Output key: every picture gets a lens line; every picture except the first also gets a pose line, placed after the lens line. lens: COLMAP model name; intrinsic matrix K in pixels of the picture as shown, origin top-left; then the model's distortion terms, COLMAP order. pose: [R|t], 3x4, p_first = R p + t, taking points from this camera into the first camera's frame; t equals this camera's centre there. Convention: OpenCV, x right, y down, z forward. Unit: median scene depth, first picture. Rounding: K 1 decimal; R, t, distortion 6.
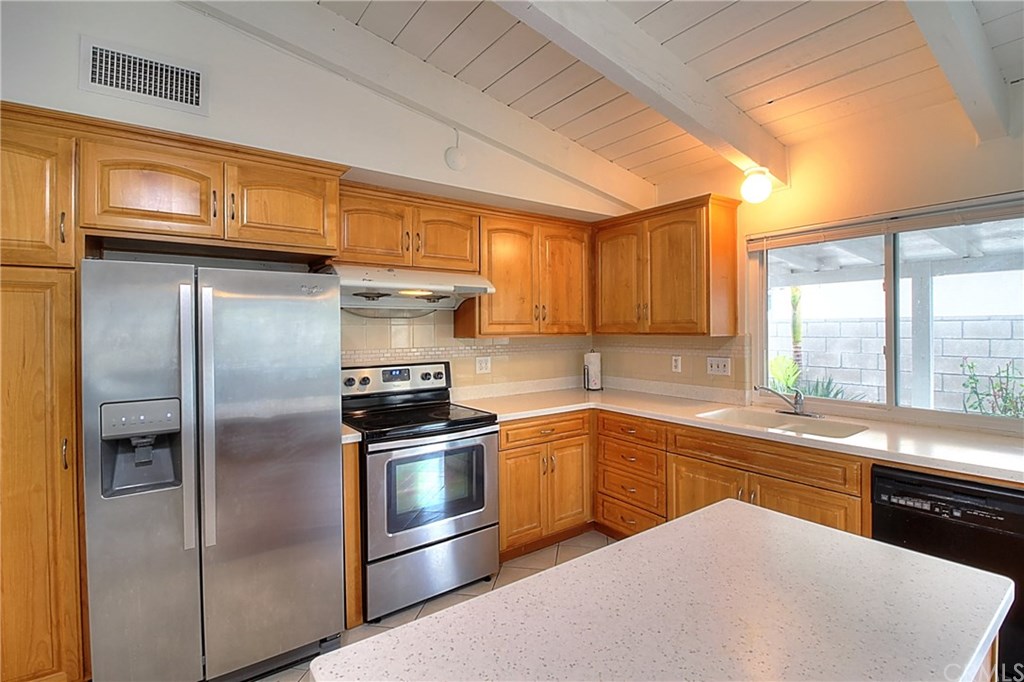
lens RADIAL K [[473.5, 0, 516.9], [0, 473.5, 329.7], [0, 0, 1]] dist [0.002265, -0.012742]
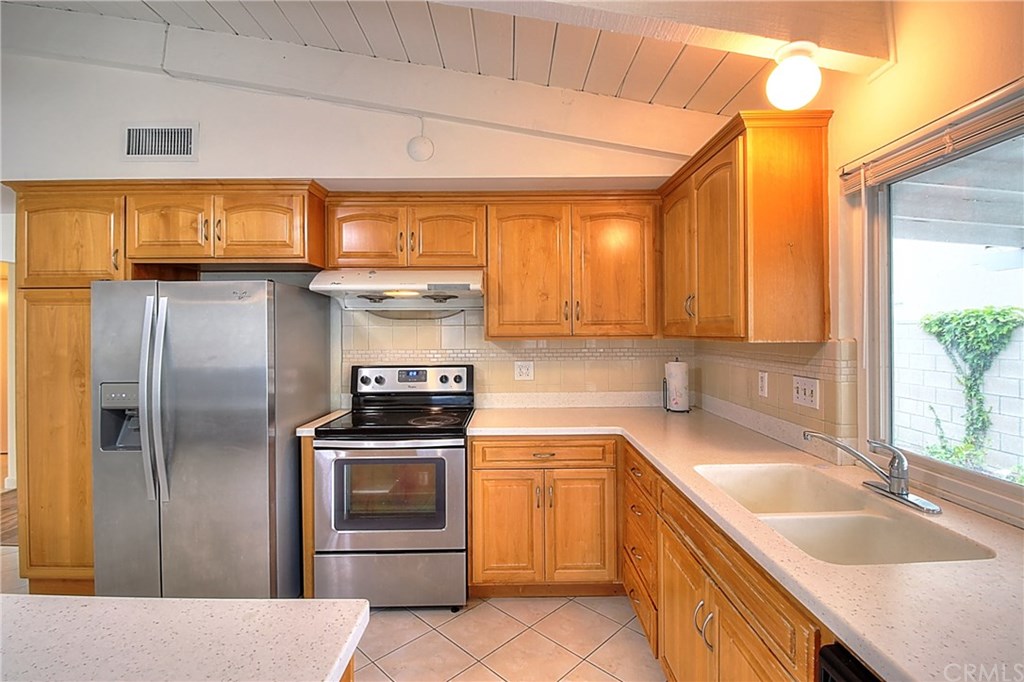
lens RADIAL K [[473.5, 0, 516.9], [0, 473.5, 329.7], [0, 0, 1]] dist [0.002265, -0.012742]
pose [[0.811938, 0.001135, -0.583743, 0.501708], [-0.002002, 0.999998, -0.000840, -0.001779], [0.583741, 0.001850, 0.811938, 0.307391]]
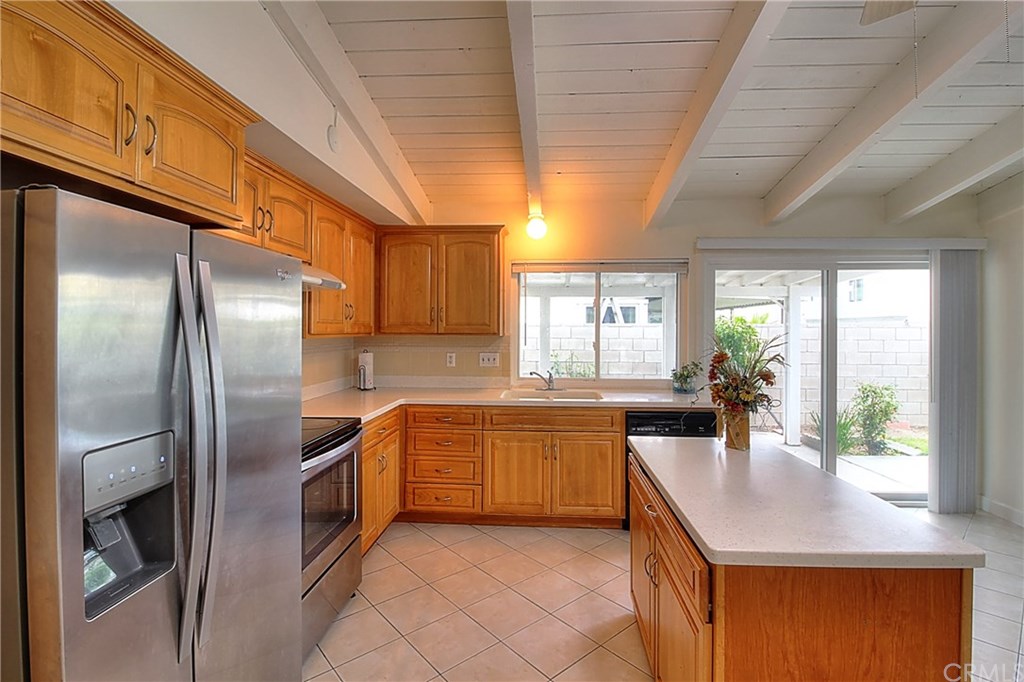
lens RADIAL K [[473.5, 0, 516.9], [0, 473.5, 329.7], [0, 0, 1]] dist [0.002265, -0.012742]
pose [[0.645615, 0.010239, 0.763594, -0.515740], [-0.007160, 0.999947, -0.007354, 0.005961], [-0.763629, -0.000719, 0.645655, 0.133019]]
